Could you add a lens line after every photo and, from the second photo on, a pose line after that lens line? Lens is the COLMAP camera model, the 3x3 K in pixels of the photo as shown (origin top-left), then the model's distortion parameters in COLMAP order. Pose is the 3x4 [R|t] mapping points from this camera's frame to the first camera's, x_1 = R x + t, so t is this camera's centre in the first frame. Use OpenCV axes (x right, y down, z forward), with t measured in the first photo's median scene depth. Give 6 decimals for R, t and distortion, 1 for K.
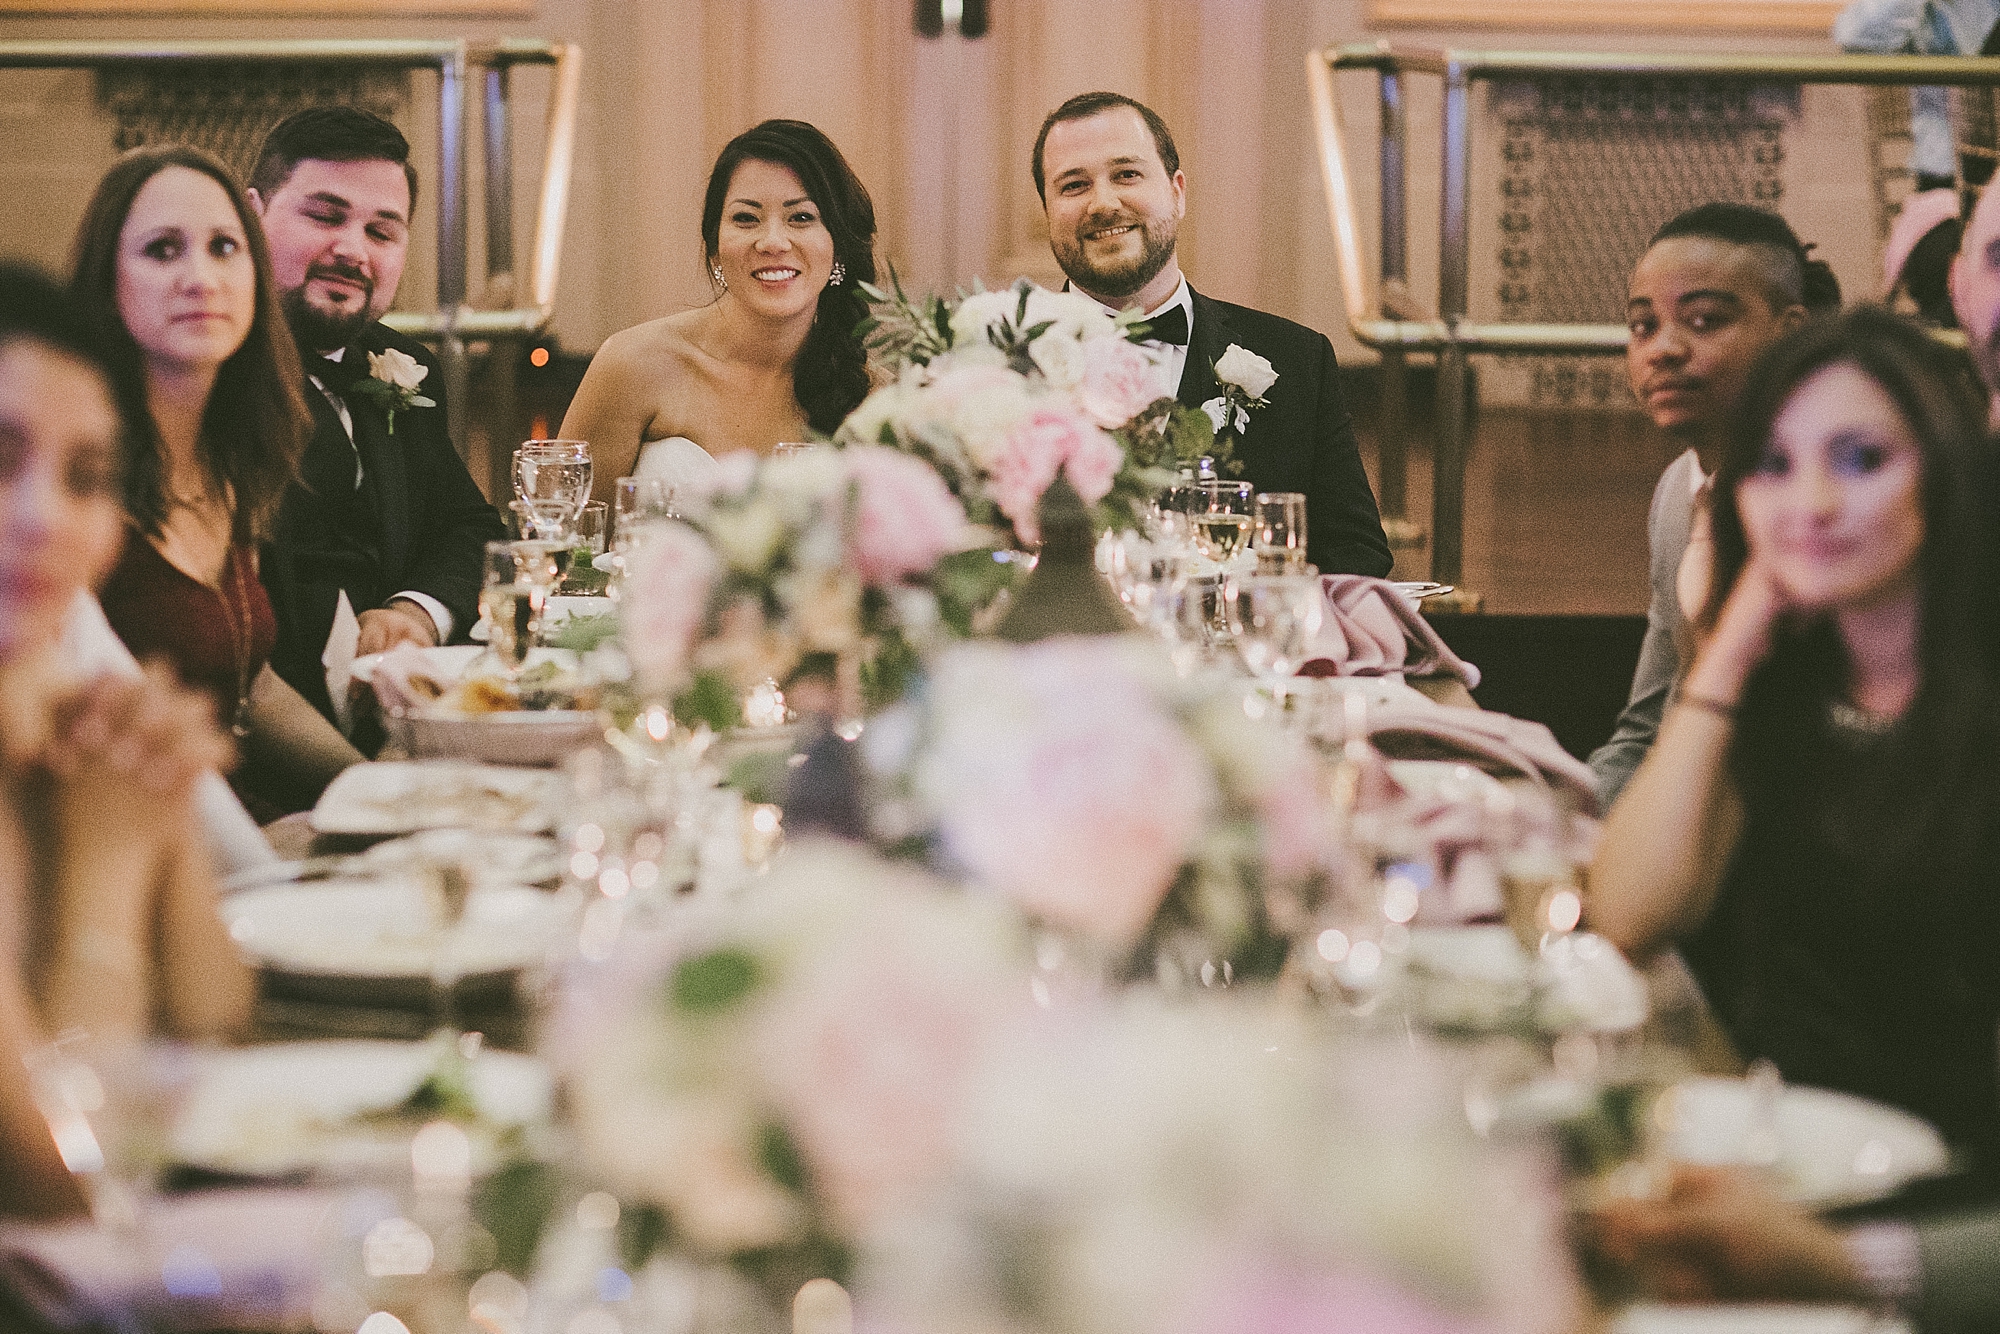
lens RADIAL K [[4877.9, 0, 1000.0], [0, 4877.9, 667.0], [0, 0, 1]] dist [0.019680, 0.228472]
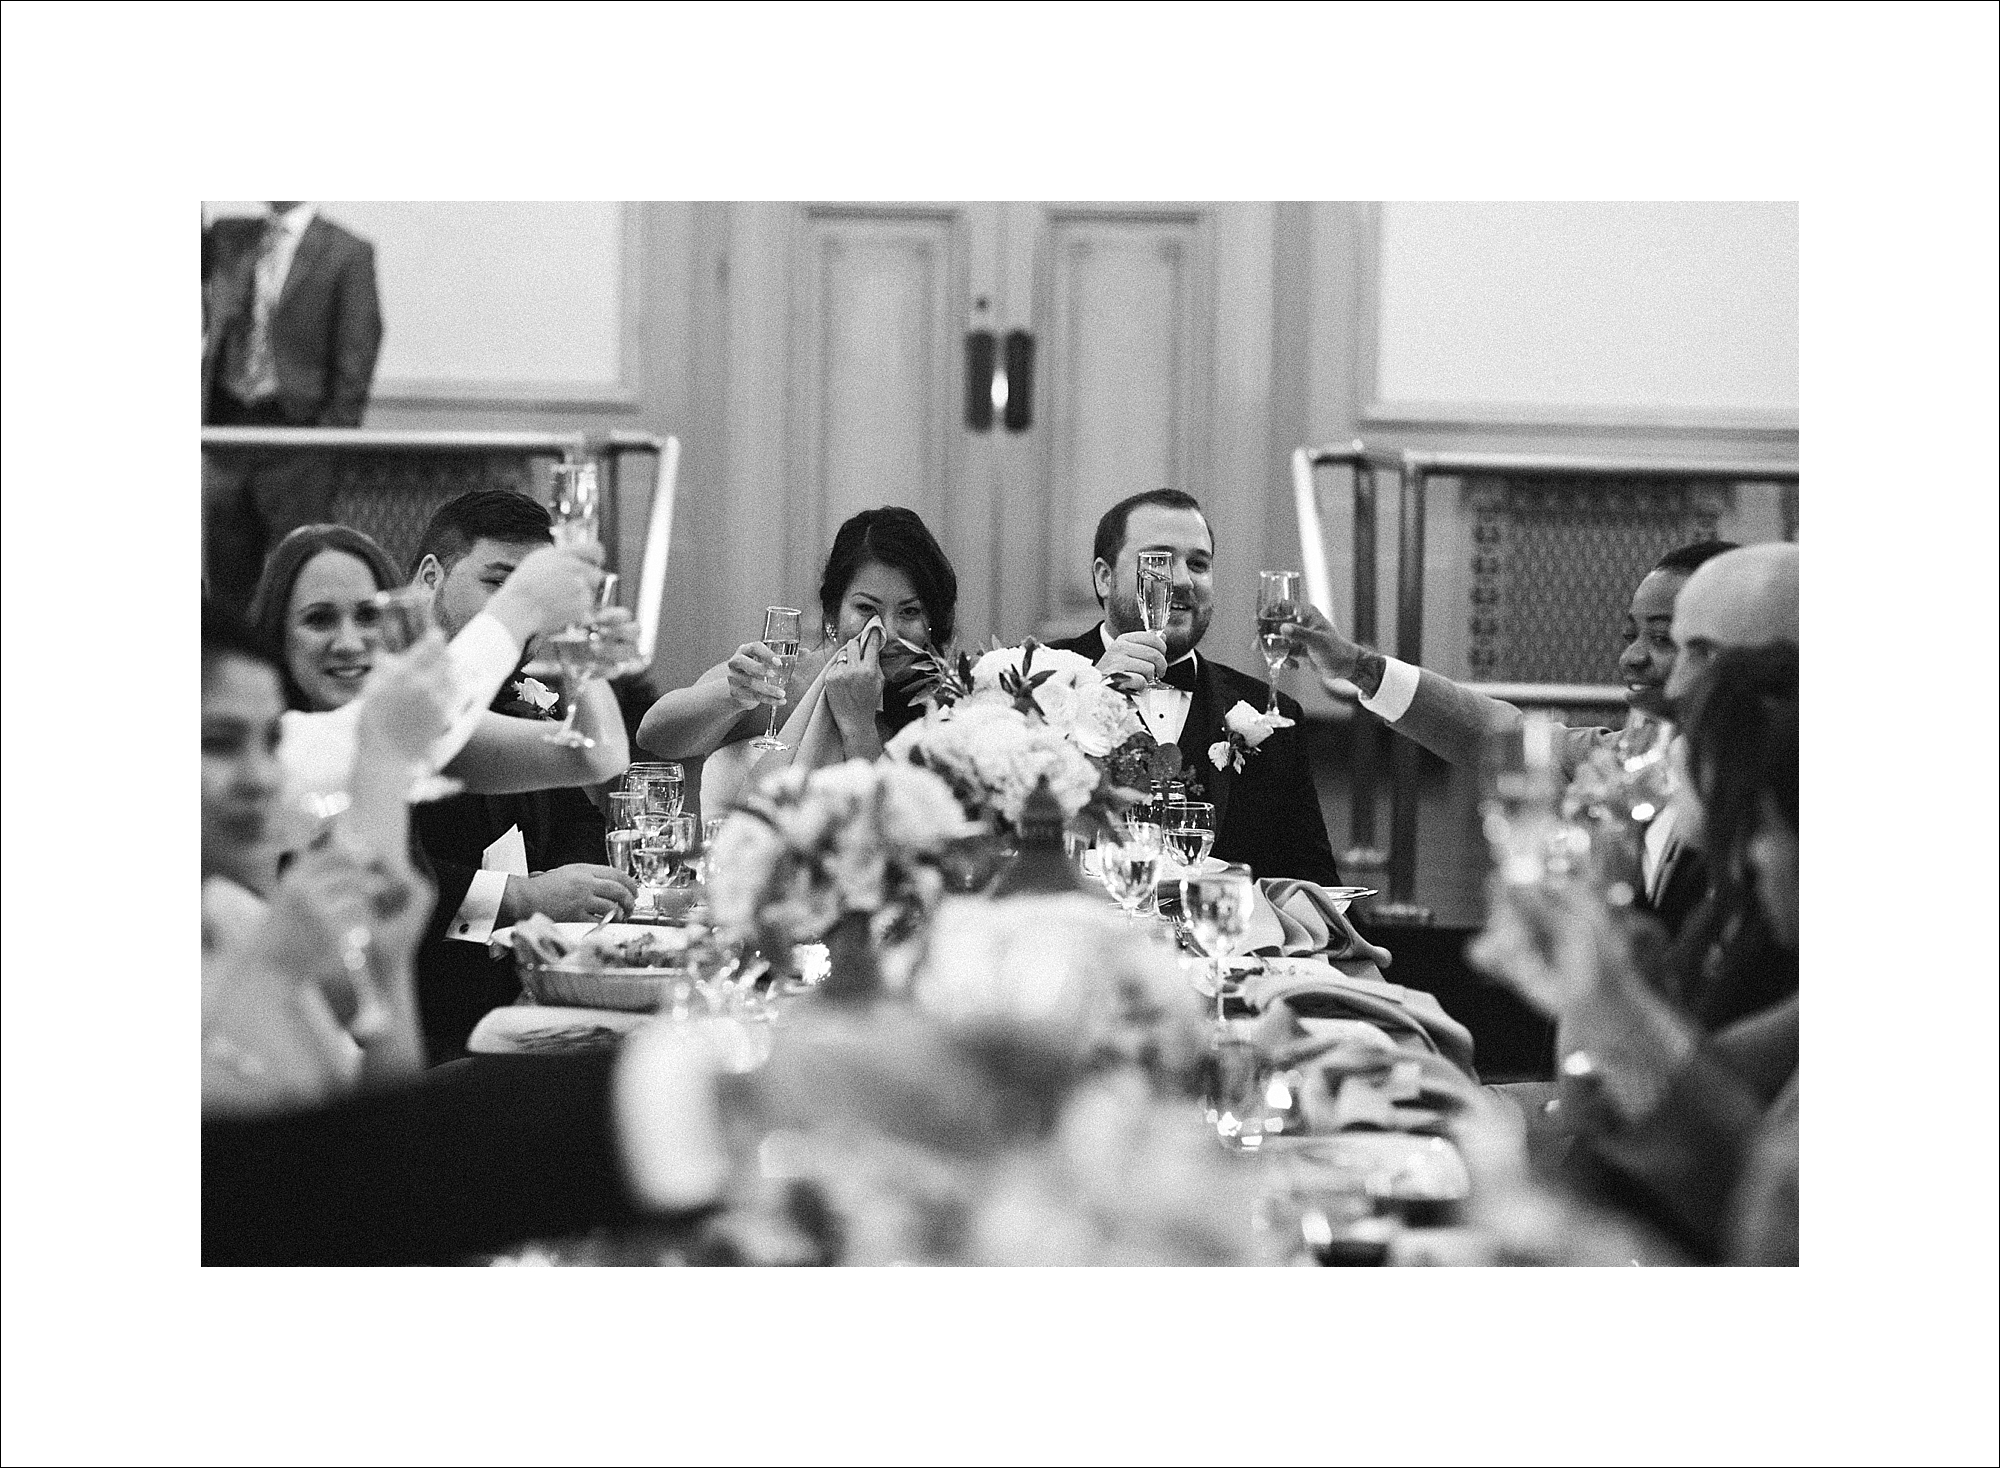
lens RADIAL K [[5058.2, 0, 1000.0], [0, 5058.2, 734.0], [0, 0, 1]] dist [0.254851, -0.052556]
pose [[0.999744, 0.012403, -0.018928, 0.022355], [-0.013543, 0.998027, -0.061316, 0.025620], [0.018130, 0.061556, 0.997939, -0.304503]]
